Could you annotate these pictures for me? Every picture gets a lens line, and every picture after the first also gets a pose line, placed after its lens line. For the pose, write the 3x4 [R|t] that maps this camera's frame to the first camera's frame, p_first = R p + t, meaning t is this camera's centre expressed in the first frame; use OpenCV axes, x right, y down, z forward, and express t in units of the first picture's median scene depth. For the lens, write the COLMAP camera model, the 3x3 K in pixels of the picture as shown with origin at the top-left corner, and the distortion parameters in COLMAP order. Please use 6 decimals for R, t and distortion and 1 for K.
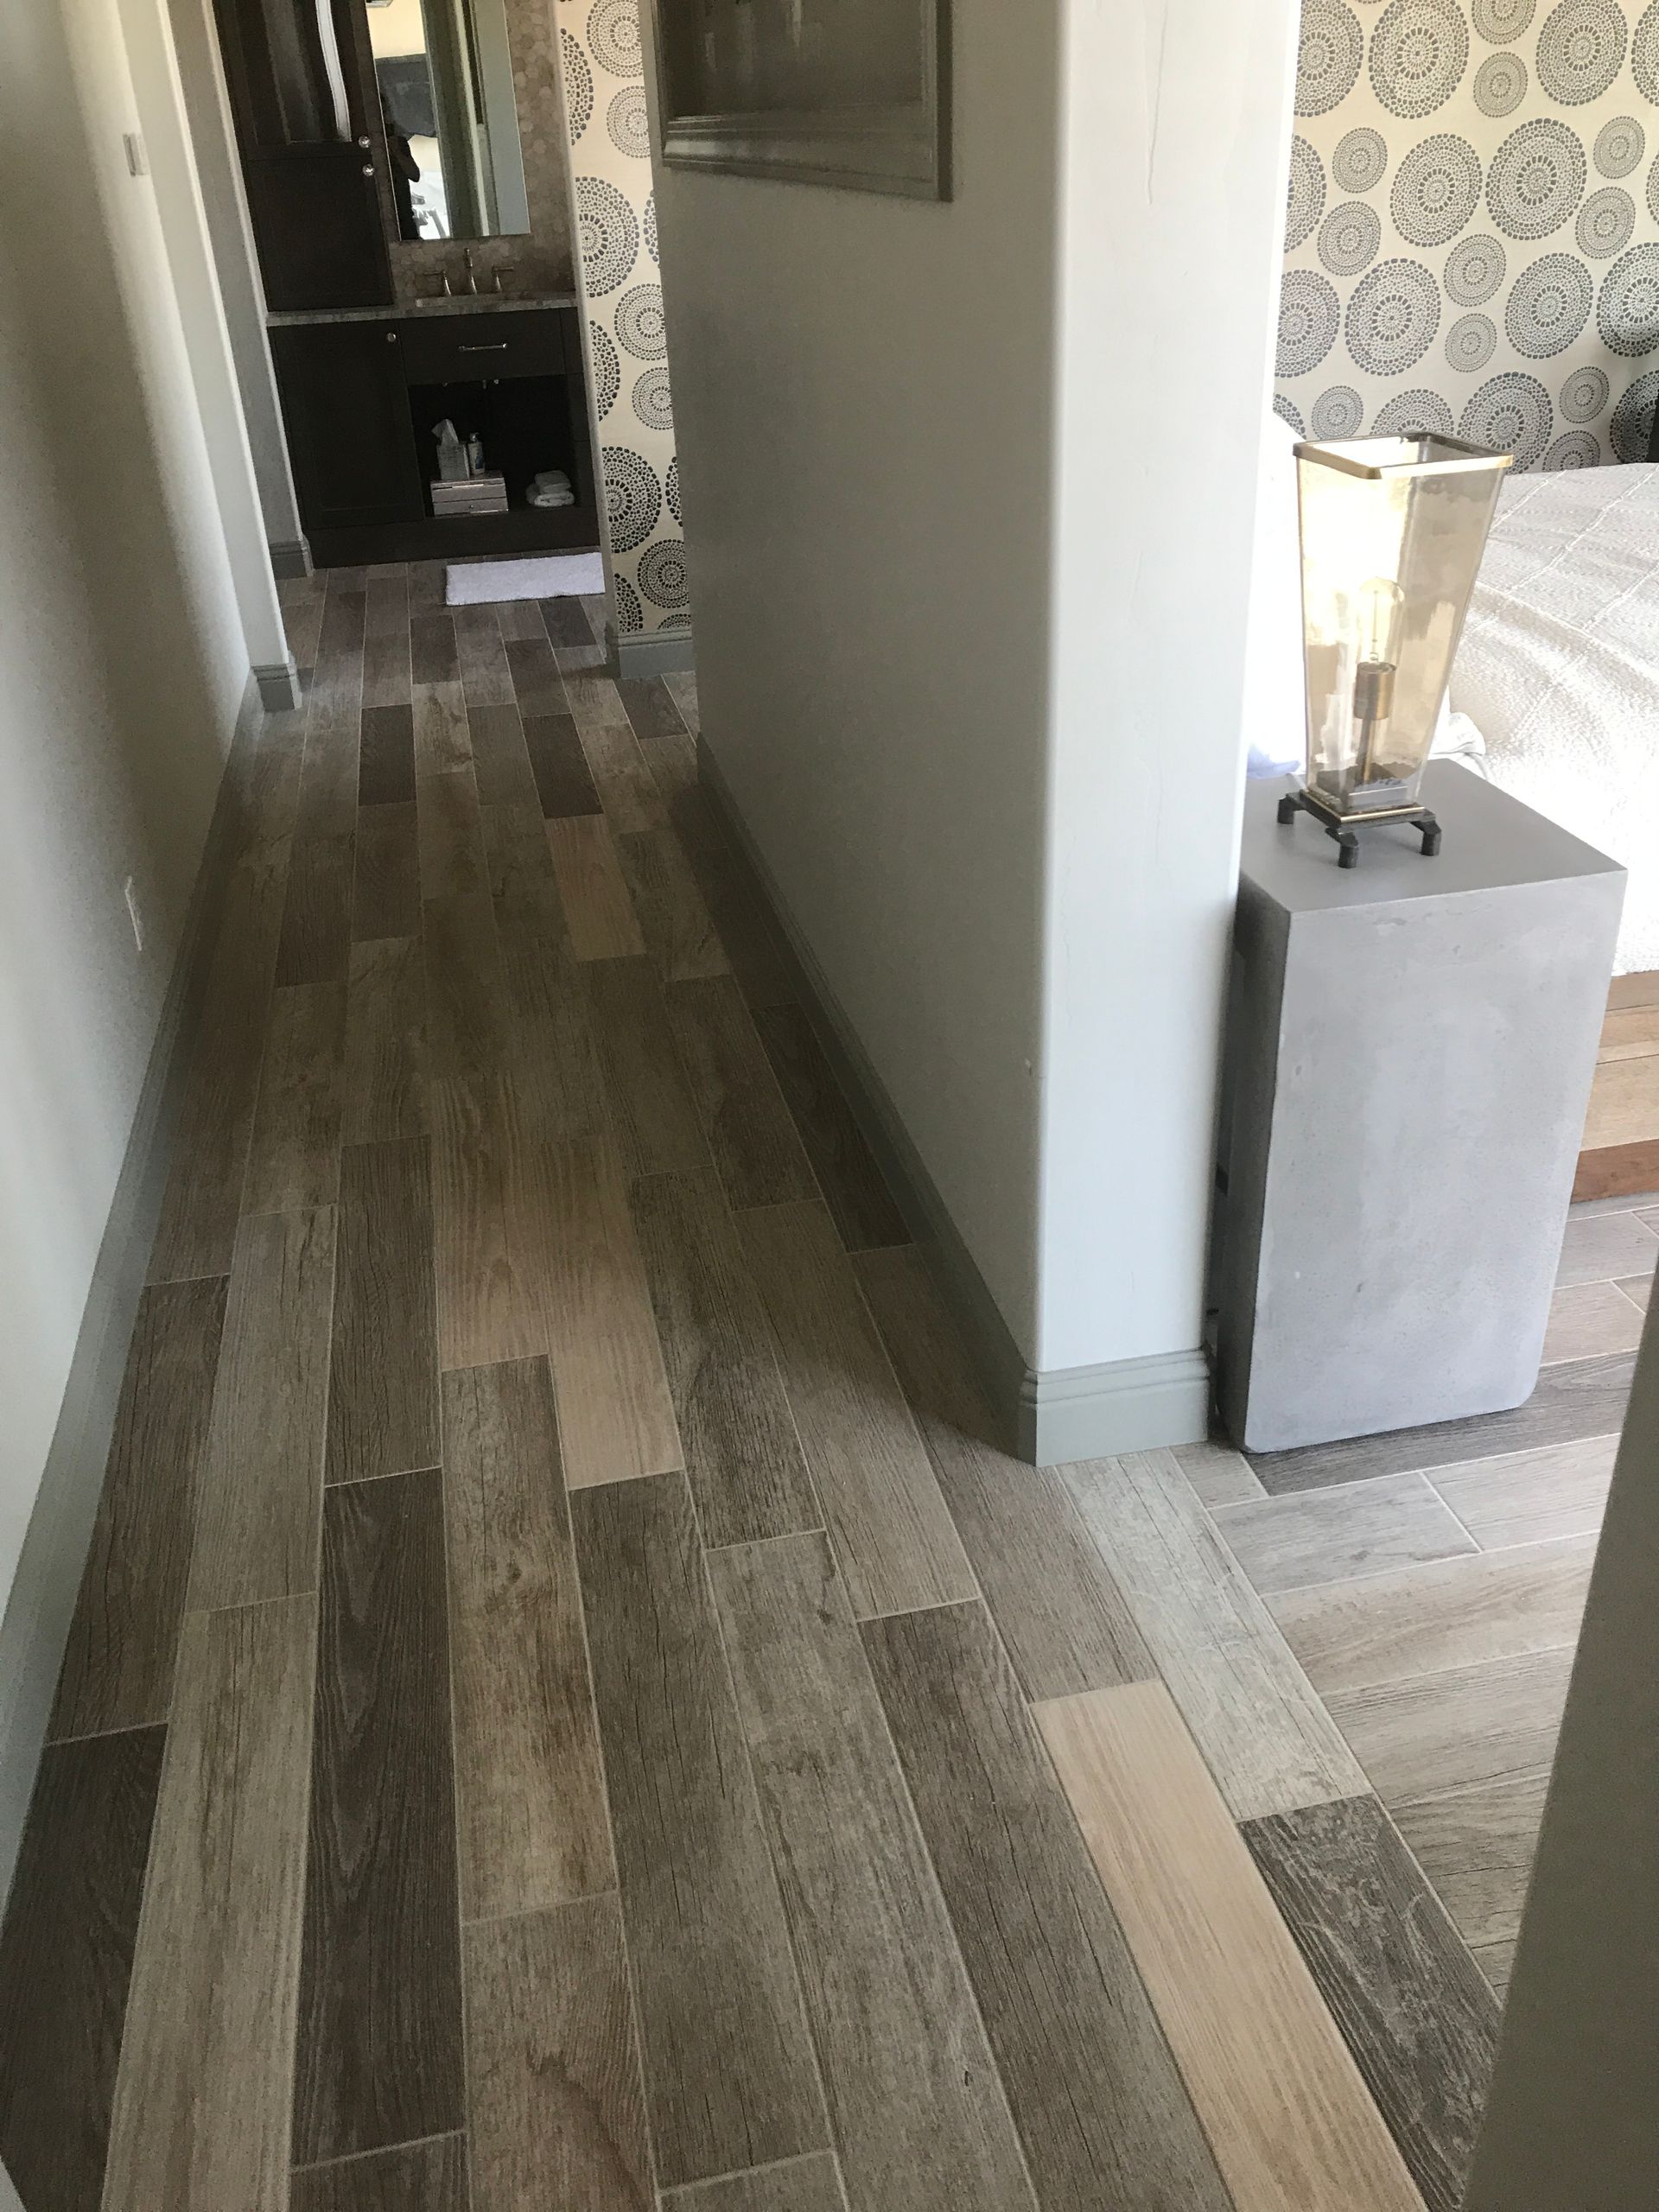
lens RADIAL K [[1820.3, 0, 829.5], [0, 1820.3, 1106.0], [0, 0, 1]] dist [0.074140, -0.074832]
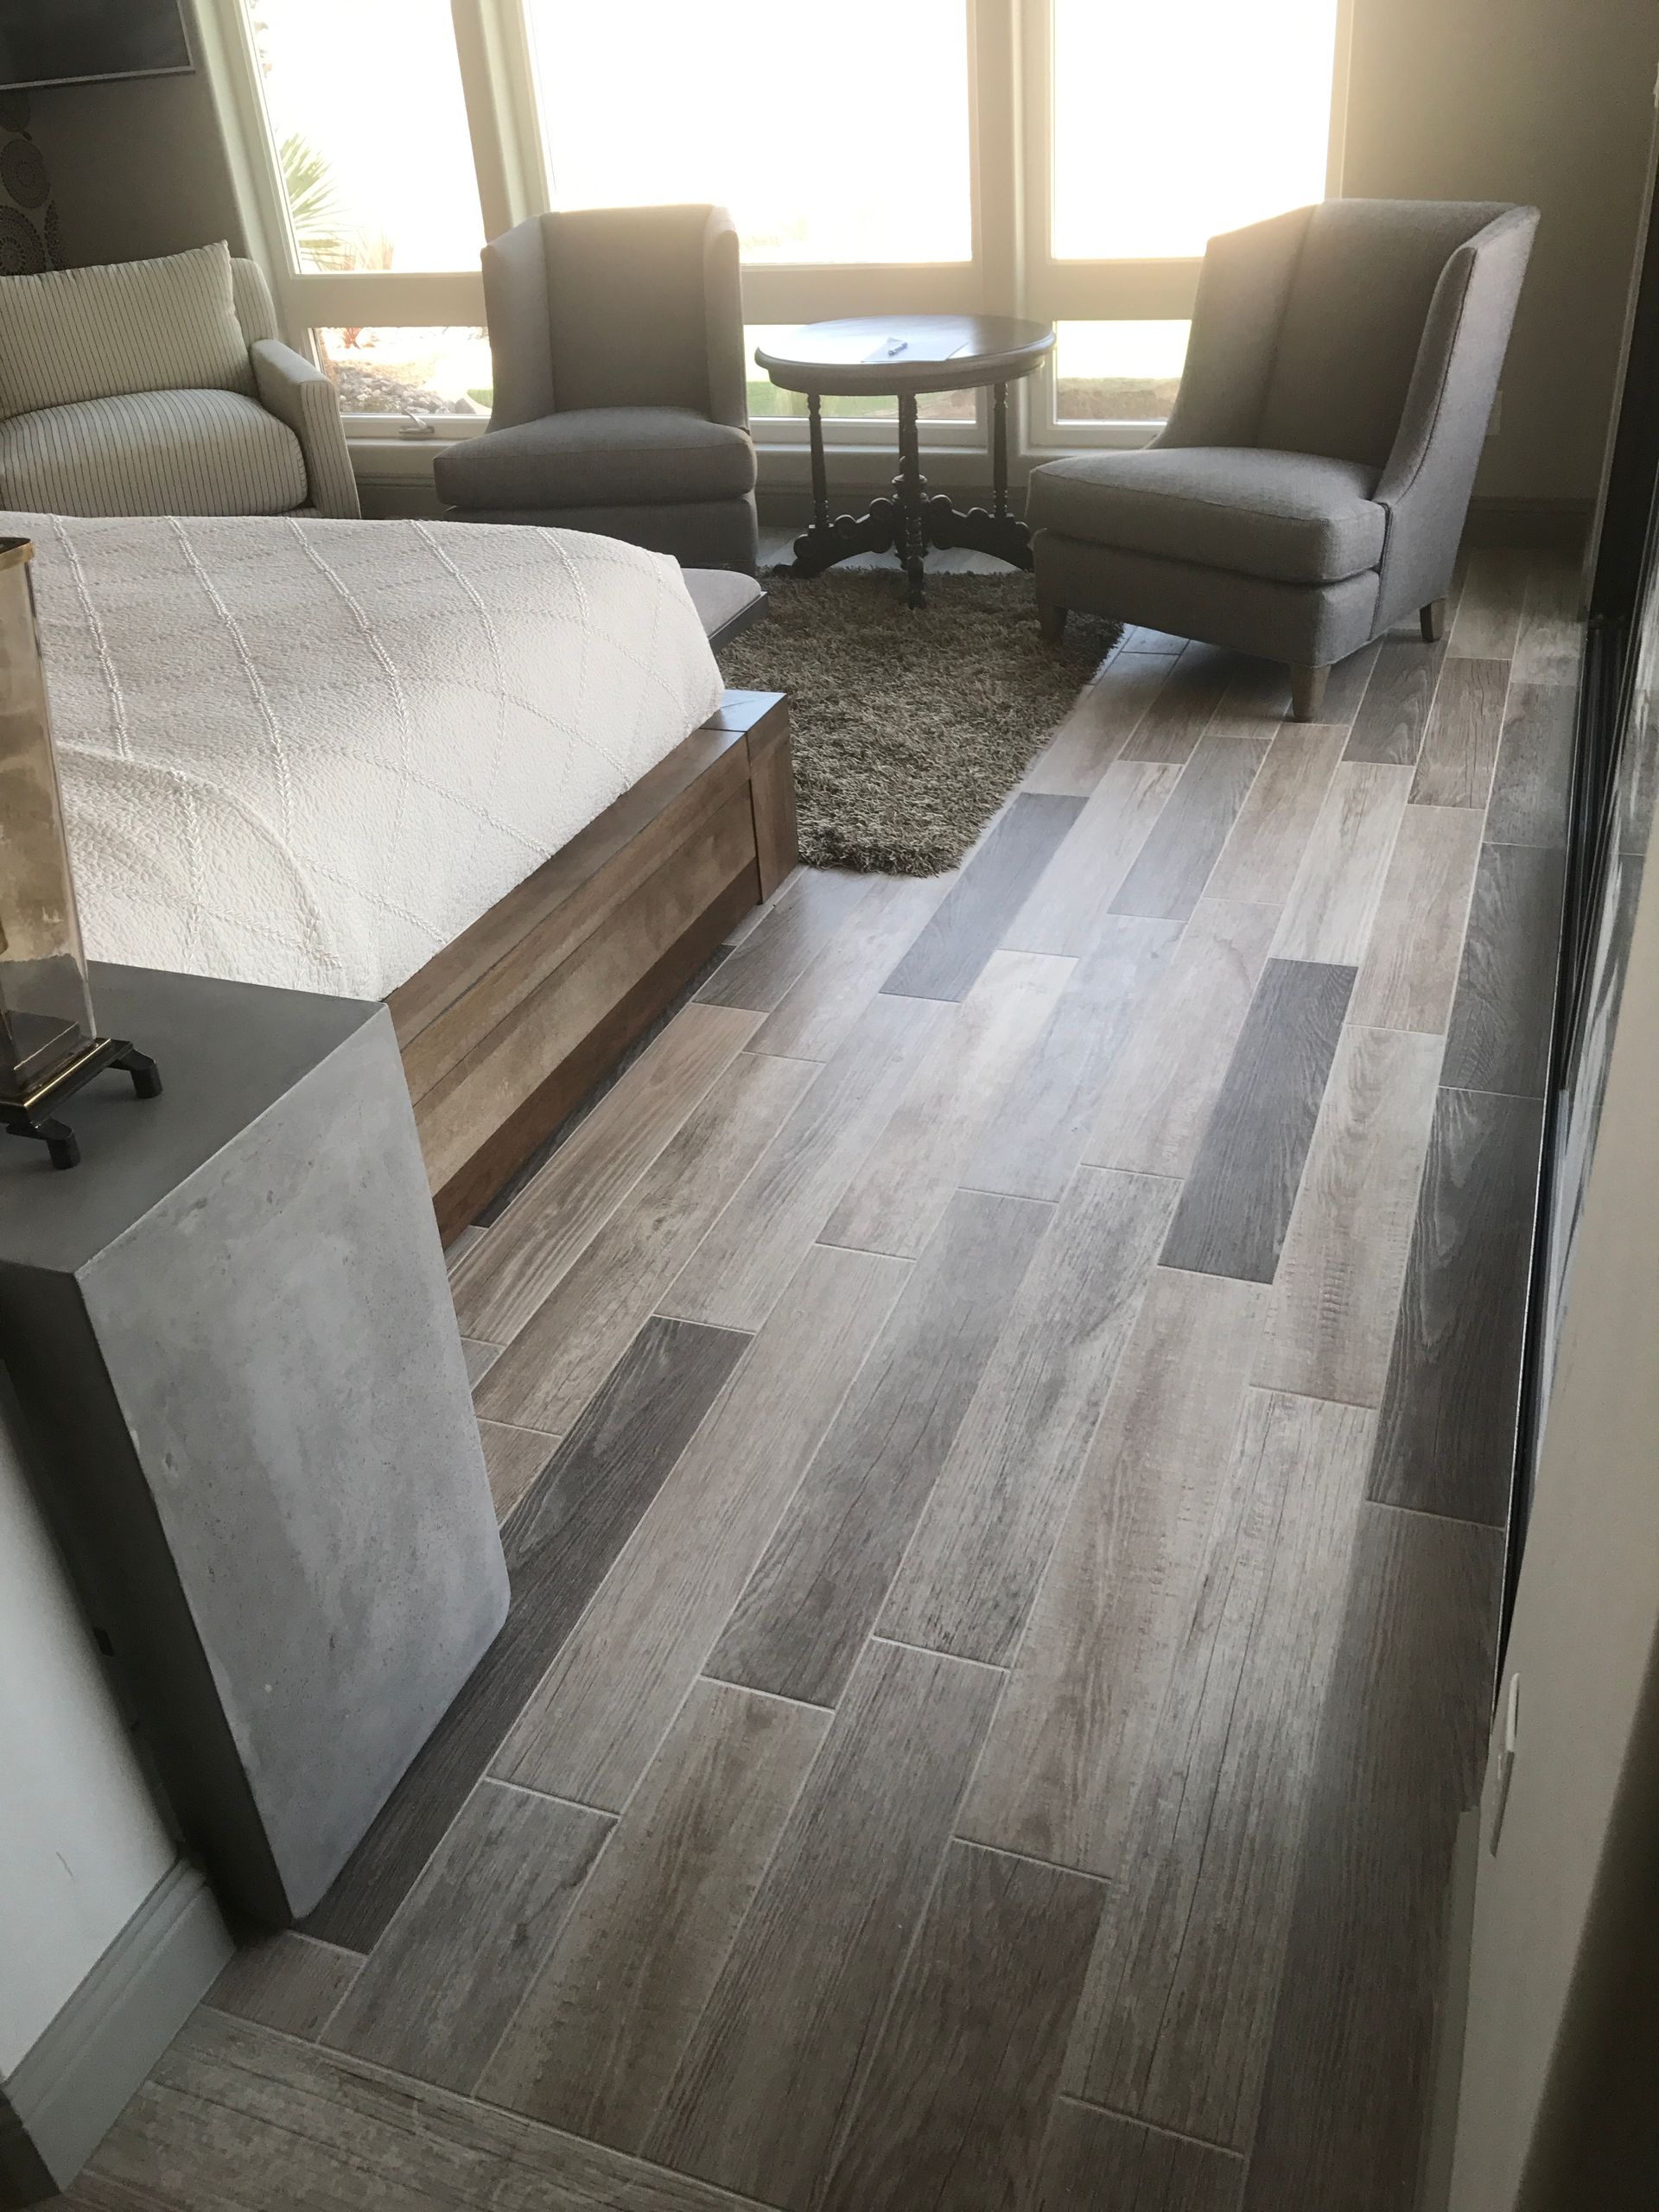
lens RADIAL K [[1820.3, 0, 829.5], [0, 1820.3, 1106.0], [0, 0, 1]] dist [0.074140, -0.074832]
pose [[0.536907, -0.440760, 0.719348, -0.041840], [0.437318, 0.874573, 0.209465, -0.165748], [-0.721446, 0.202120, 0.662317, 0.343923]]
